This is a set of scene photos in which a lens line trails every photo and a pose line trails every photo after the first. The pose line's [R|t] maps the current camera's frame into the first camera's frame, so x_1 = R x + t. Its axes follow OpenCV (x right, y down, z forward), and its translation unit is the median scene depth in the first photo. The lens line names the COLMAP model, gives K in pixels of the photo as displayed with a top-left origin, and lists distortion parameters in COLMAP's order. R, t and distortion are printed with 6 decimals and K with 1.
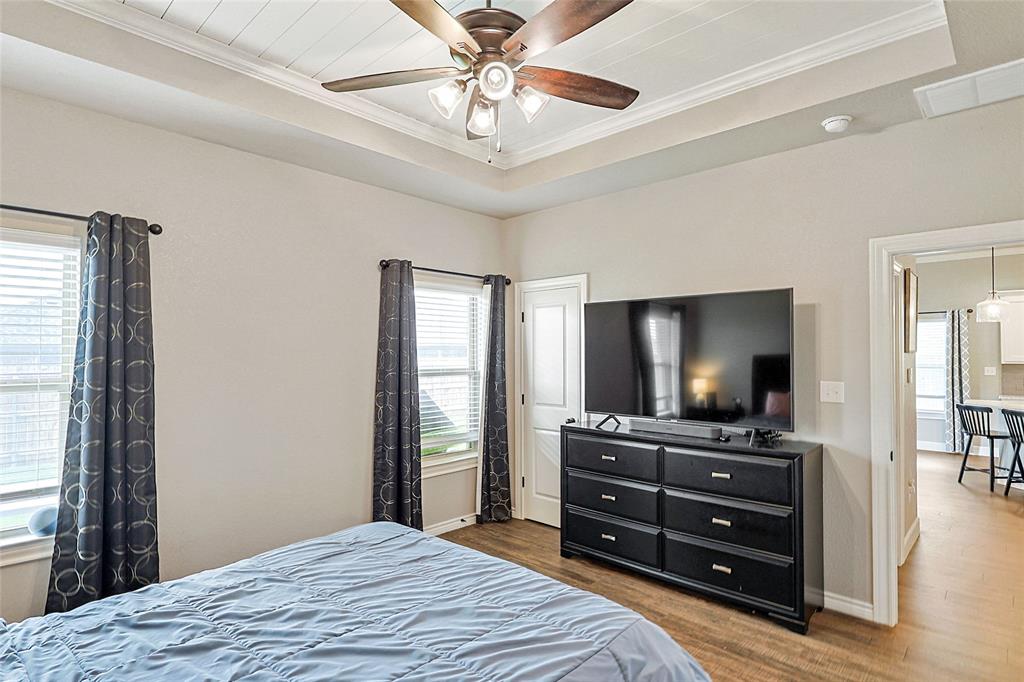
lens RADIAL K [[539.5, 0, 509.0], [0, 539.5, 346.2], [0, 0, 1]] dist [-0.001498, 0.001649]
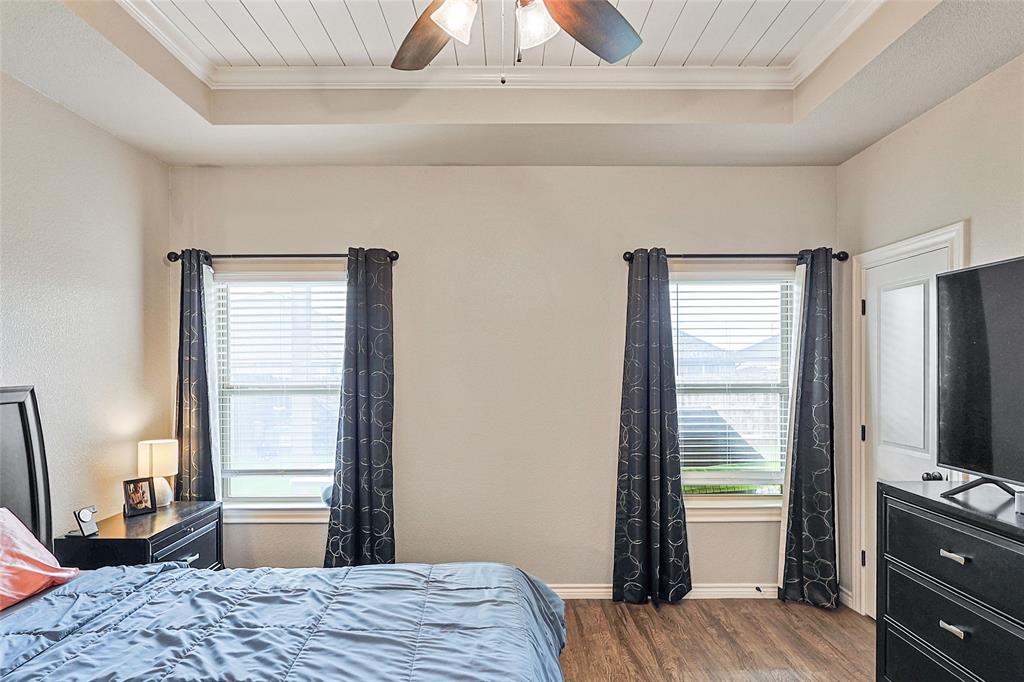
lens RADIAL K [[539.5, 0, 505.3], [0, 539.5, 370.2], [0, 0, 1]] dist [-0.001498, 0.001649]
pose [[0.683355, 0.003918, -0.730076, 0.247521], [0.014371, 0.999720, 0.018817, 0.004221], [0.729945, -0.023351, 0.683107, 0.283507]]
